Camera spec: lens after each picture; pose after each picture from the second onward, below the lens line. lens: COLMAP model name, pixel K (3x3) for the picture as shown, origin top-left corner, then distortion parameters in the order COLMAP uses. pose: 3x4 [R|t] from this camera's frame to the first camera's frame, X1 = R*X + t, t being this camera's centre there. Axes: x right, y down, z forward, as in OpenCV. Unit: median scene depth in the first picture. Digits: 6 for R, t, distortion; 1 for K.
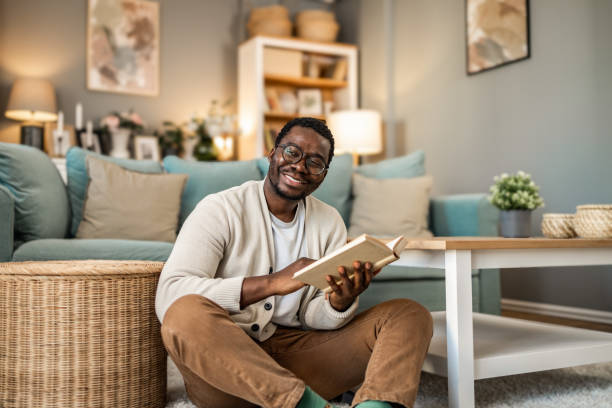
lens RADIAL K [[663.4, 0, 278.2], [0, 663.4, 189.6], [0, 0, 1]] dist [0.007132, 0.007552]
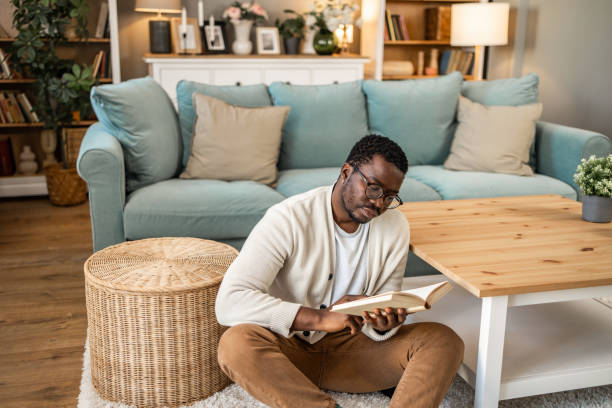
lens RADIAL K [[642.0, 0, 296.2], [0, 642.0, 205.6], [0, 0, 1]] dist [-0.006549, 0.006007]
pose [[0.979631, 0.065198, -0.189930, 0.102337], [-0.004977, 0.953418, 0.301613, -0.240750], [0.200747, -0.294524, 0.934321, 0.021923]]
